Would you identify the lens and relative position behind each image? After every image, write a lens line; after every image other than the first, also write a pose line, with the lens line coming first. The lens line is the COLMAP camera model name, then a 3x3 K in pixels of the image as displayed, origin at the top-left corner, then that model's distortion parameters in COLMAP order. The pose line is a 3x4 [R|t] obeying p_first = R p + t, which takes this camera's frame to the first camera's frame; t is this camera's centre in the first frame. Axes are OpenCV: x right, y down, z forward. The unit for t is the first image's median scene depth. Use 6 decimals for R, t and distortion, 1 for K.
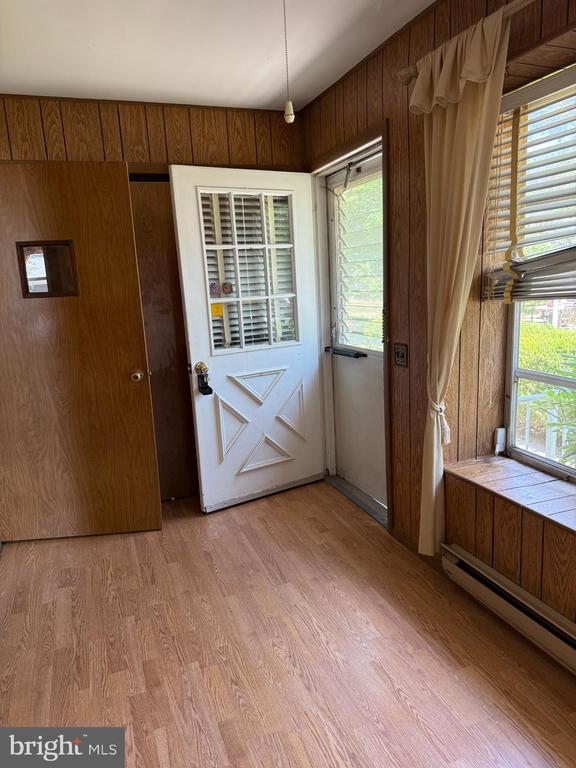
lens RADIAL K [[537.6, 0, 290.2], [0, 537.6, 382.5], [0, 0, 1]] dist [0.003570, -0.005903]
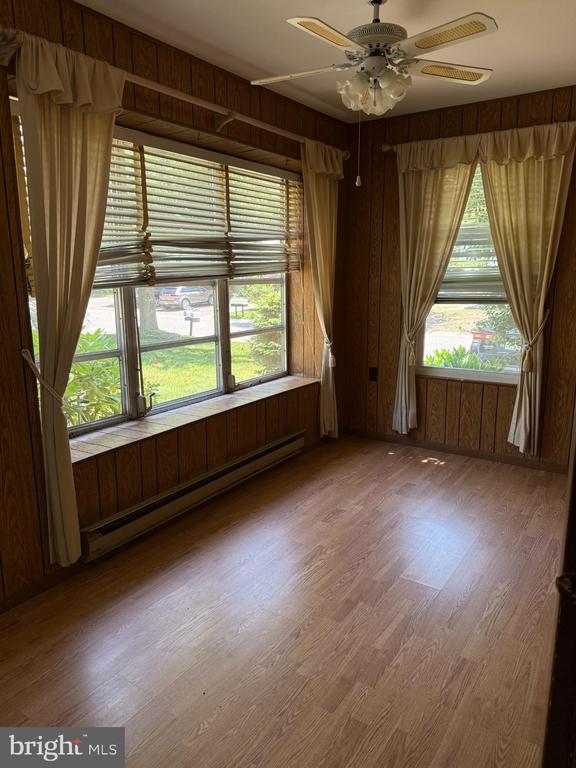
lens RADIAL K [[537.6, 0, 290.0], [0, 537.6, 386.9], [0, 0, 1]] dist [0.003570, -0.005903]
pose [[-0.563528, -0.132503, 0.815401, -0.924030], [0.194537, 0.938008, 0.286872, -0.219238], [-0.802865, 0.320286, -0.502817, 1.428931]]
